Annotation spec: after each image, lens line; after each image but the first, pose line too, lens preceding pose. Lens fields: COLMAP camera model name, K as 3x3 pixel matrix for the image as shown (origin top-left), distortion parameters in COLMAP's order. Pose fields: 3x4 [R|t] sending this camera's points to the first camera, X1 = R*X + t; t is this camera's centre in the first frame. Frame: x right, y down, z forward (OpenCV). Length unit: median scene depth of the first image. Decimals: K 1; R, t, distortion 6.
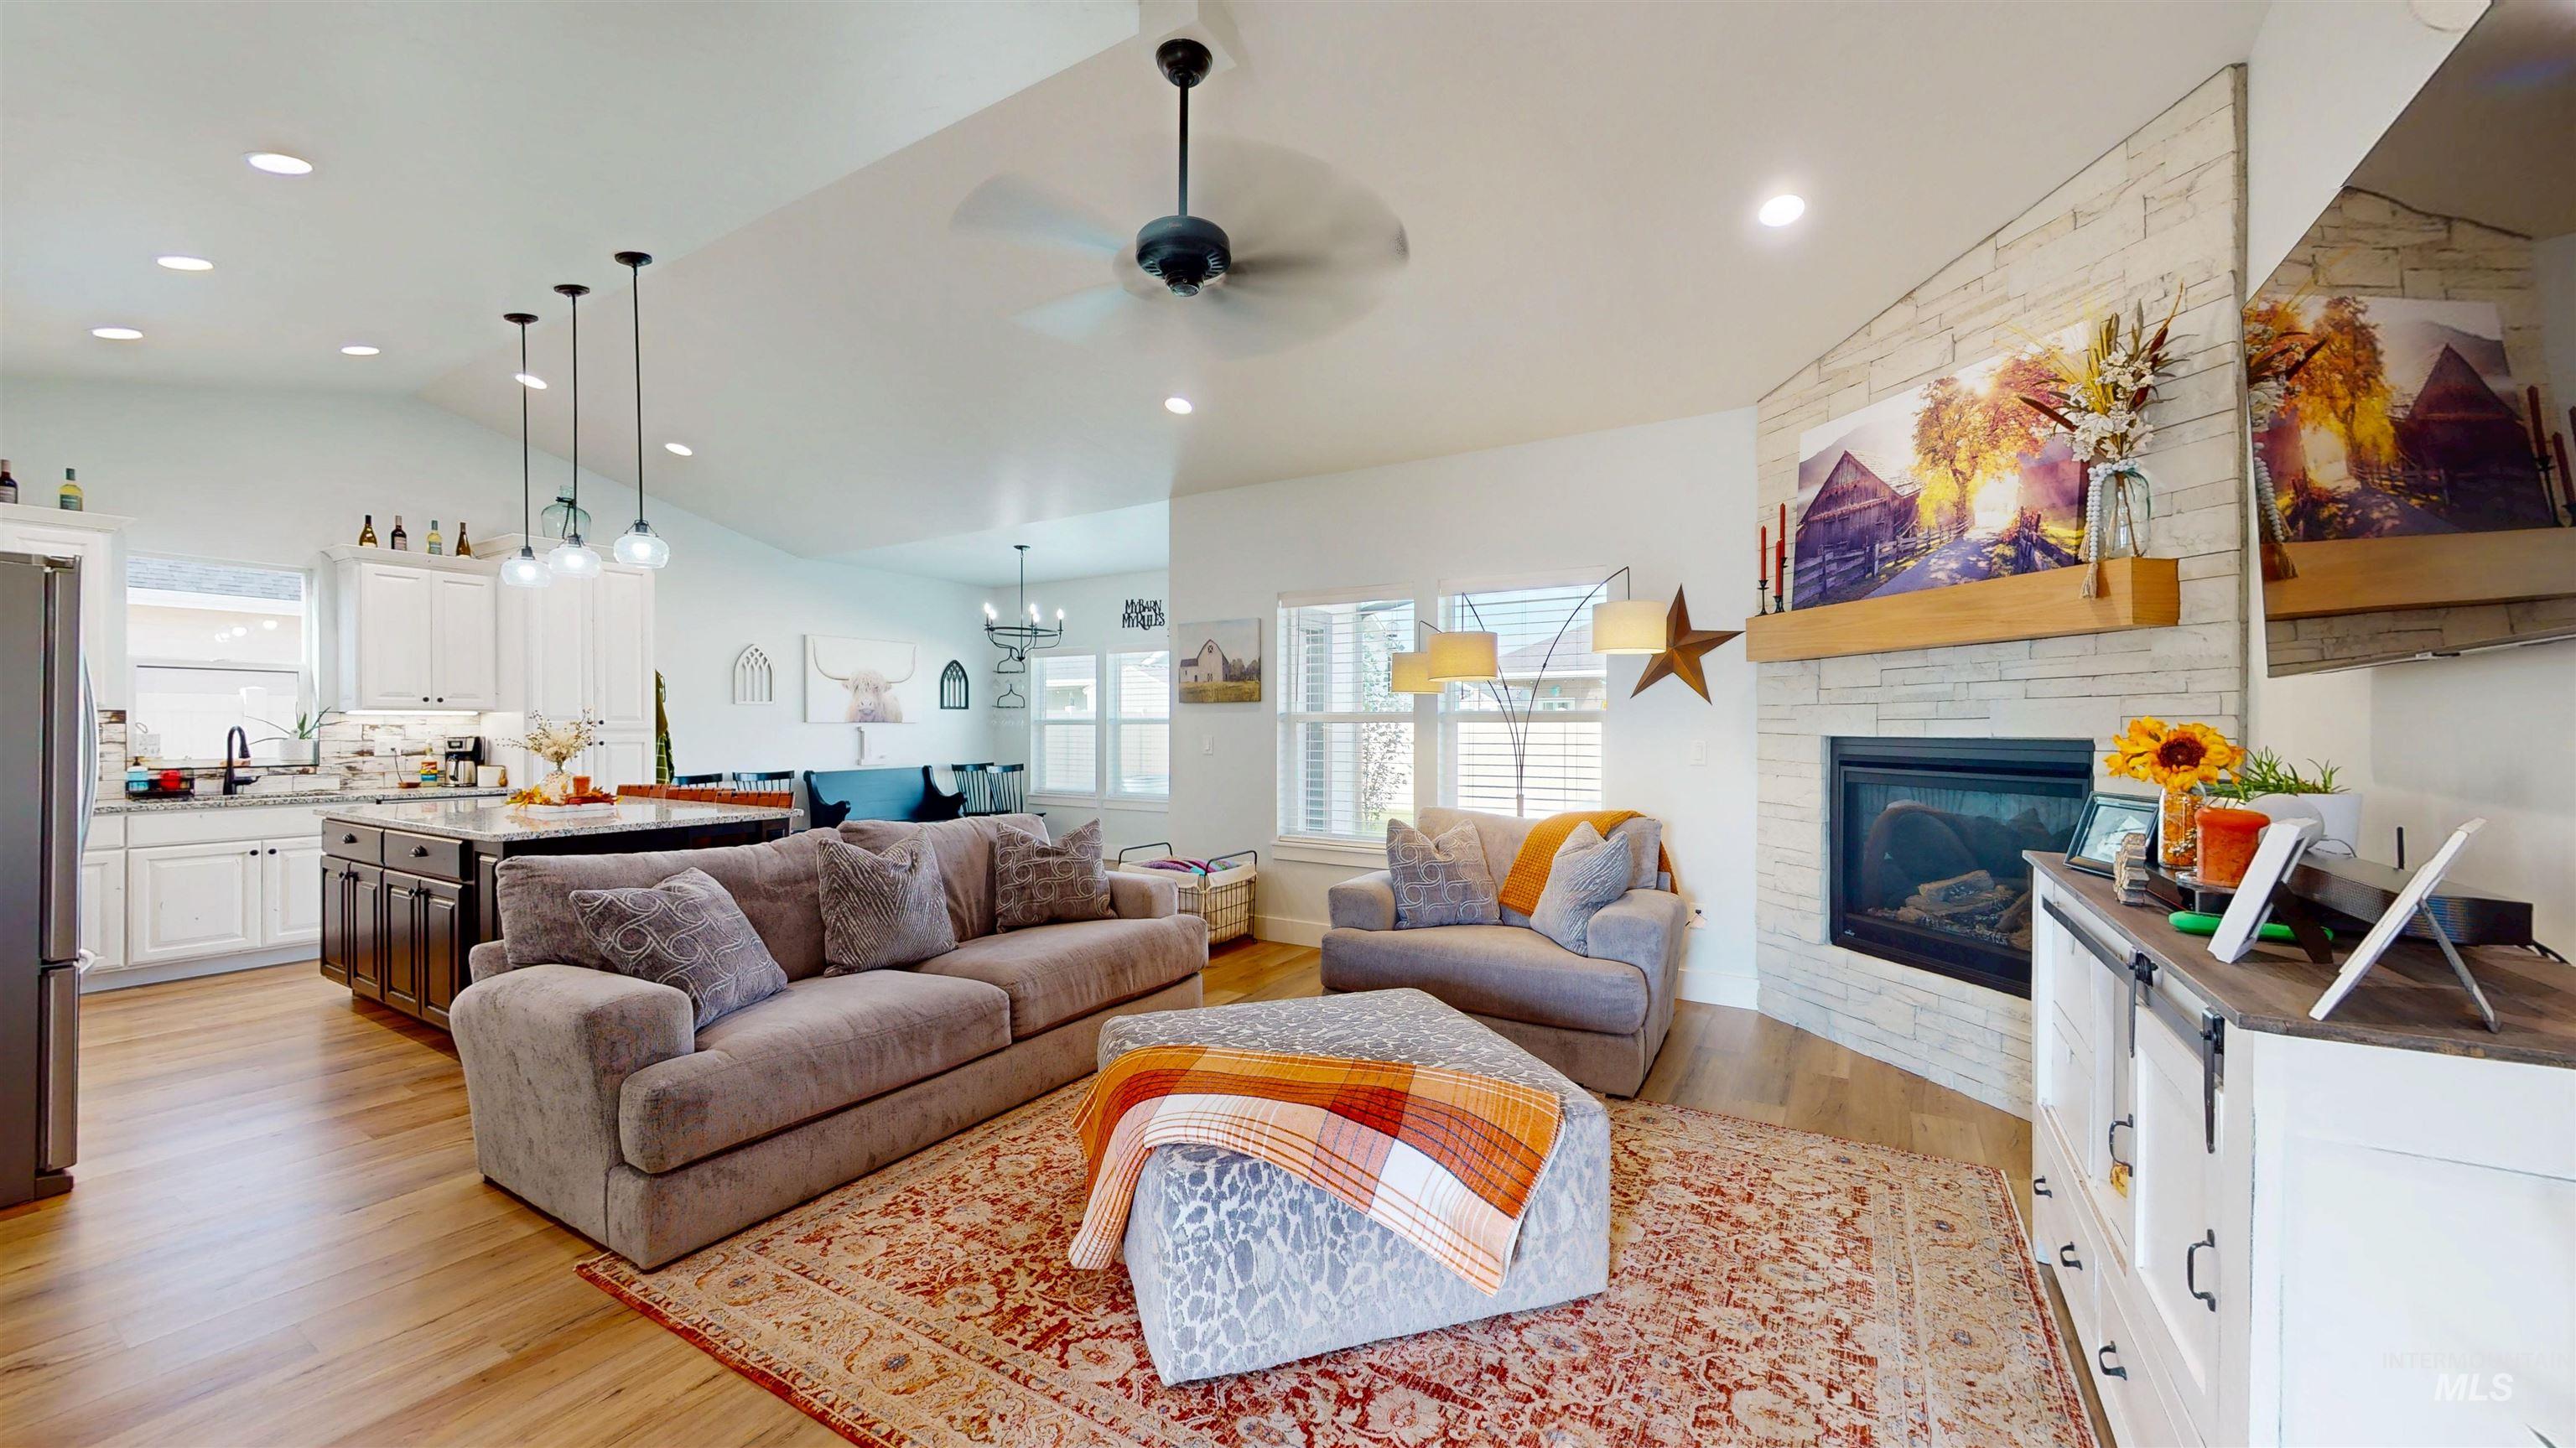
lens RADIAL K [[945.6, 0, 1293.1], [0, 945.6, 727.5], [0, 0, 1]] dist [-0.000019, 0.000388]
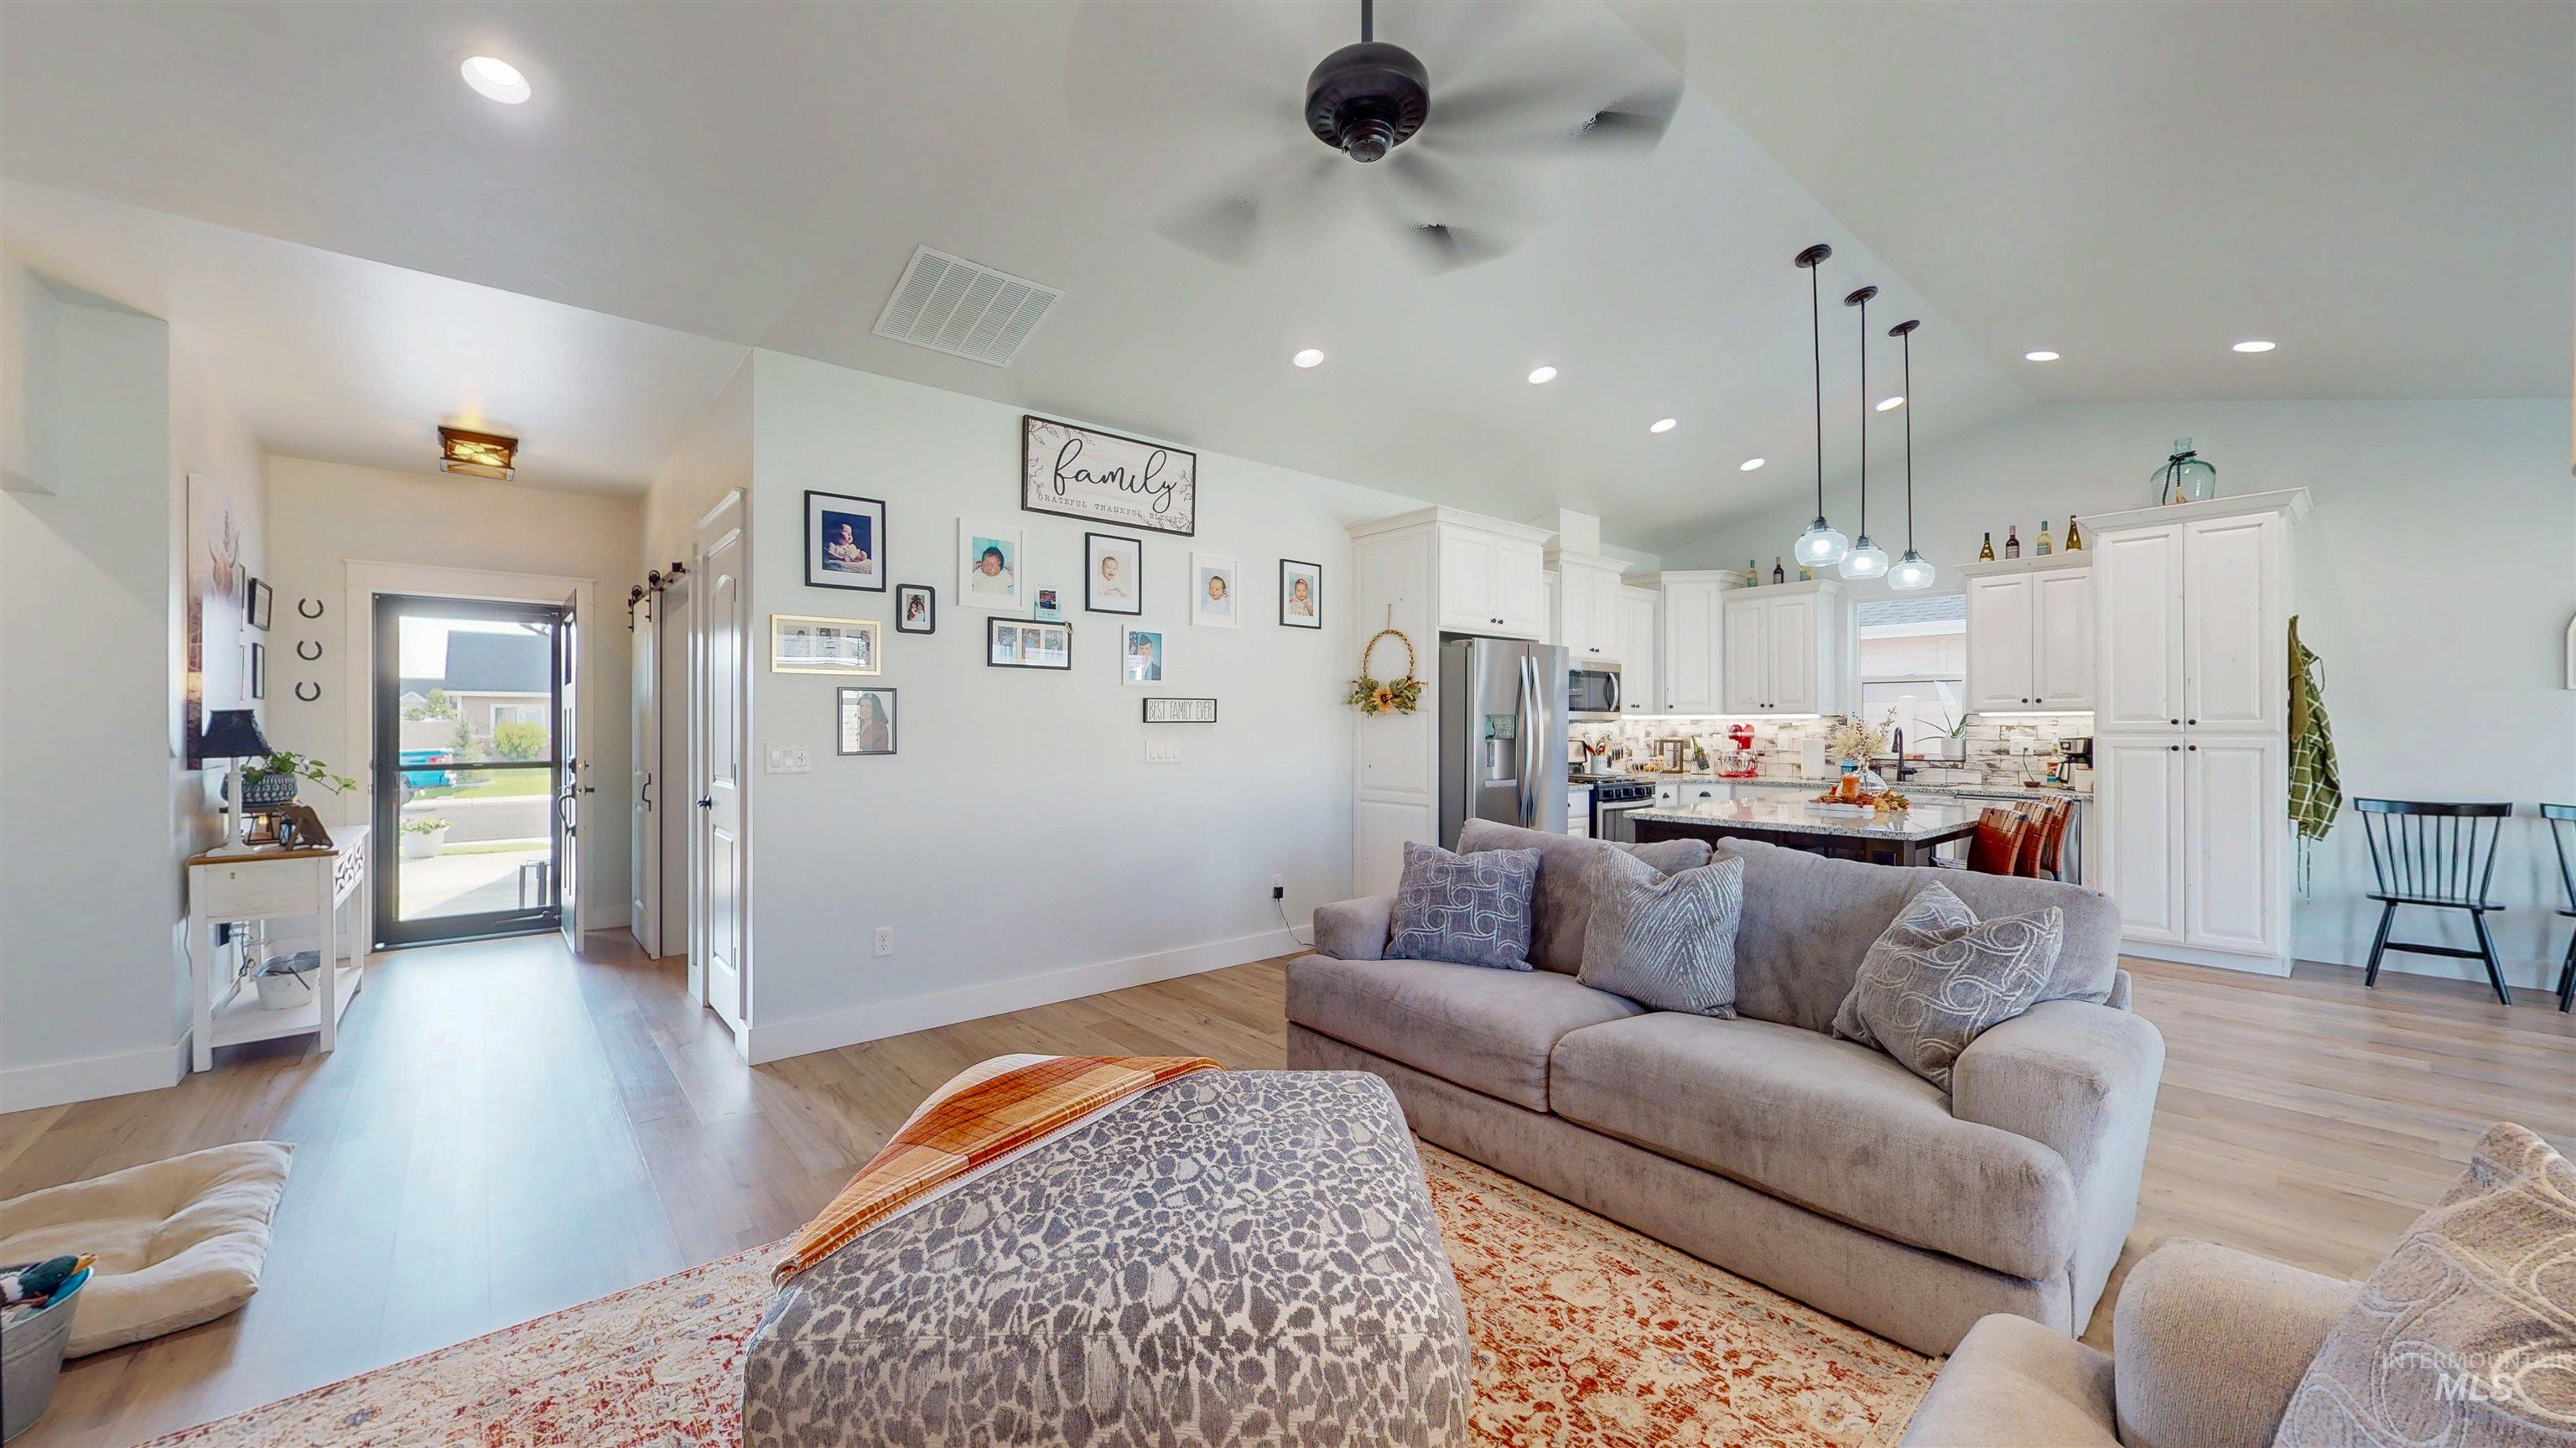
lens RADIAL K [[945.6, 0, 1283.4], [0, 945.6, 728.6], [0, 0, 1]] dist [-0.000019, 0.000388]
pose [[-0.311594, 0.001040, -0.950215, 0.299014], [-0.000697, 0.999999, 0.001323, -0.000409], [0.950215, 0.001074, -0.311593, 0.560602]]
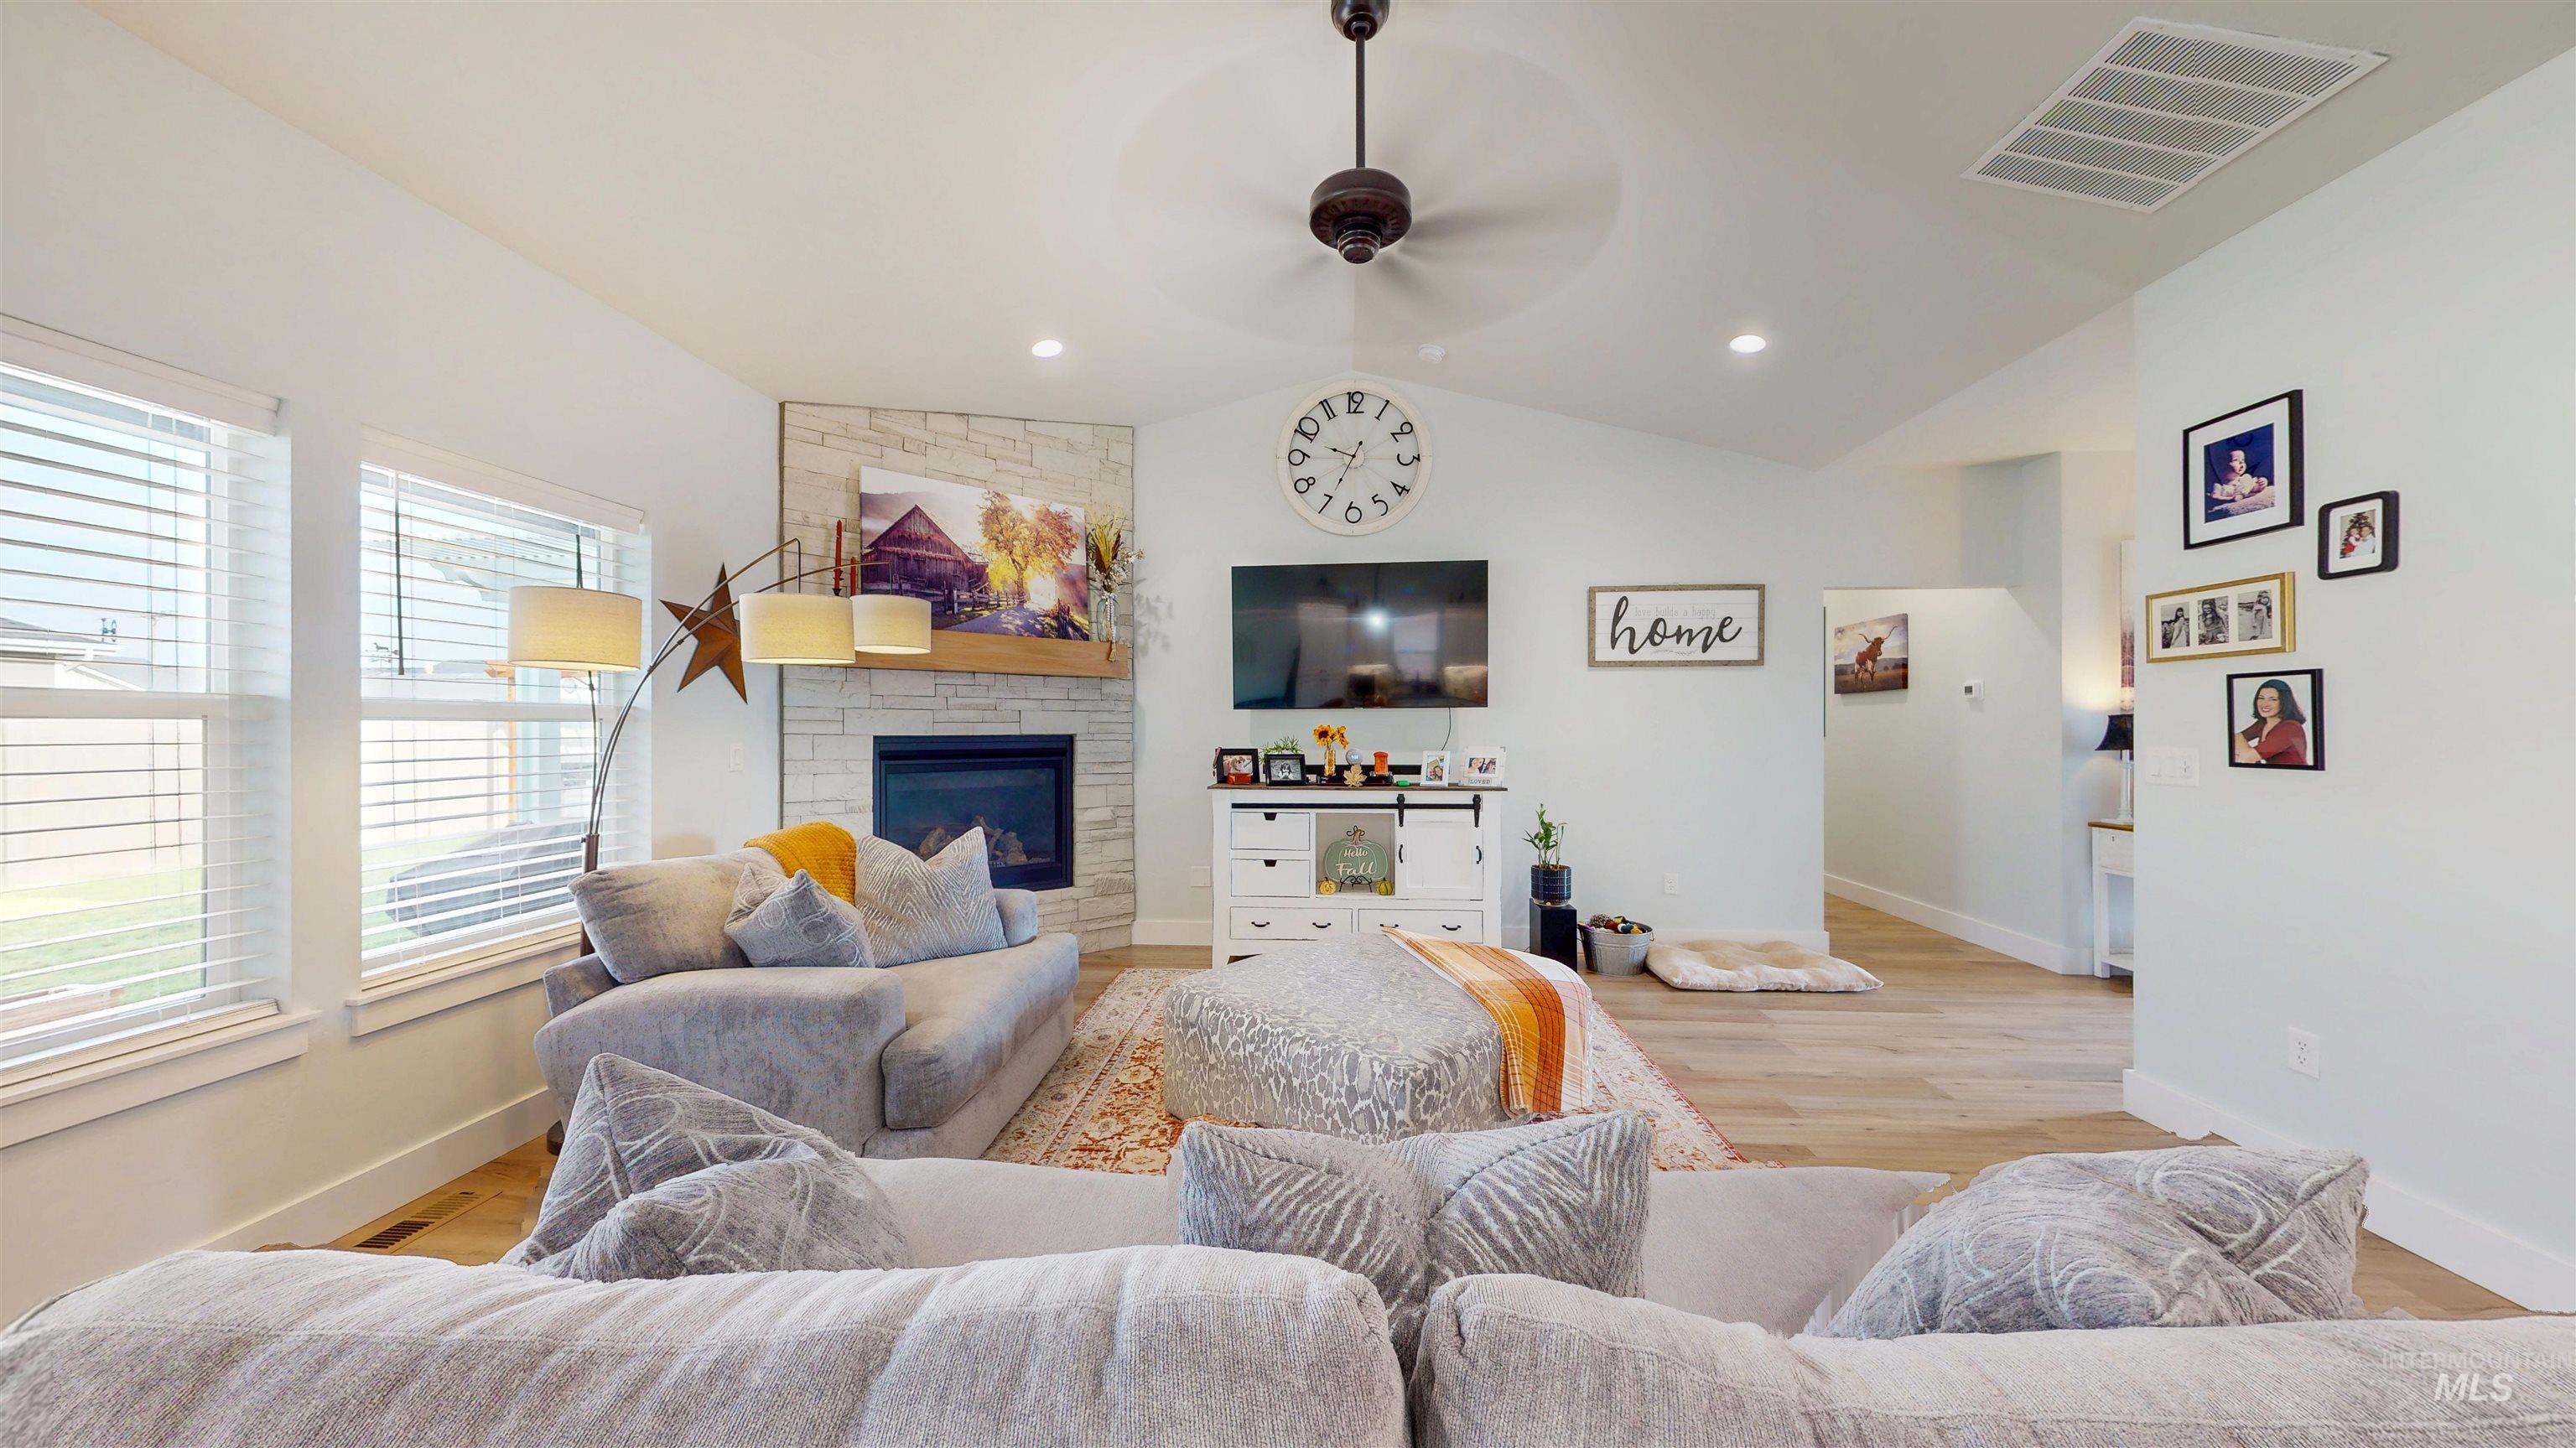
lens RADIAL K [[818.3, 0, 1285.8], [0, 818.3, 726.3], [0, 0, 1]] dist [0.000420, 0.000021]
pose [[-0.458482, 0.000855, 0.888703, -0.381693], [0.000905, 0.999999, -0.000495, -0.001255], [-0.888703, 0.000578, -0.458482, 0.688007]]
